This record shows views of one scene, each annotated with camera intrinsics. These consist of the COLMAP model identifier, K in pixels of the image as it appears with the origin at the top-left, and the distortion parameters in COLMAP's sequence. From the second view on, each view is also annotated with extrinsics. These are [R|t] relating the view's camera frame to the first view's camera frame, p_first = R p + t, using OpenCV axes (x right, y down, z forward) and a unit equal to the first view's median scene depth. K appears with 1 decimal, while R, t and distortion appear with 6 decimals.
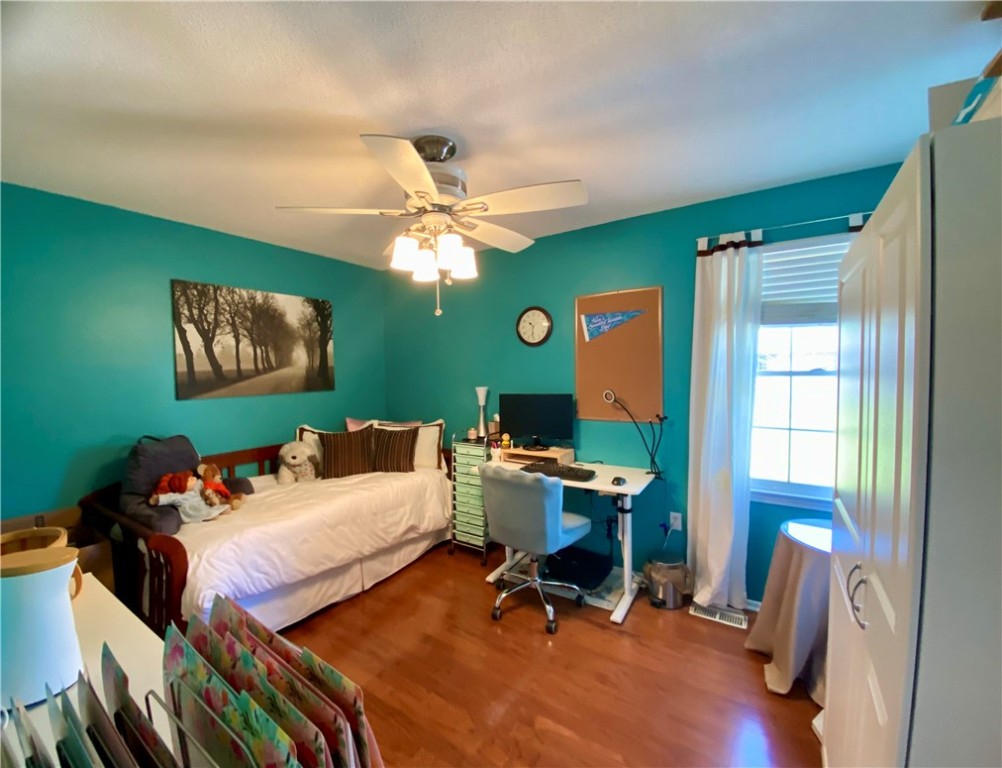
lens RADIAL K [[418.6, 0, 484.6], [0, 418.6, 381.7], [0, 0, 1]] dist [0.026315, -0.022769]
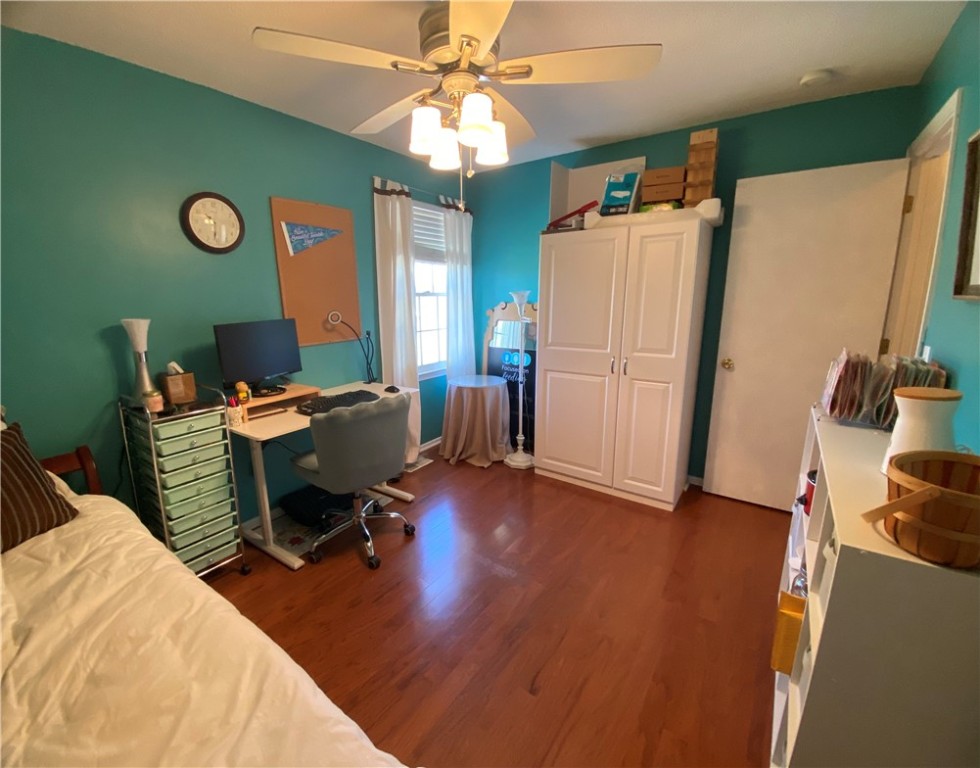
lens RADIAL K [[412.8, 0, 464.3], [0, 412.8, 381.2], [0, 0, 1]] dist [0.038860, -0.038396]
pose [[0.027991, -0.191818, 0.981031, -0.655766], [0.040629, 0.980823, 0.190618, 0.008188], [-0.998782, 0.034522, 0.035247, 0.654205]]
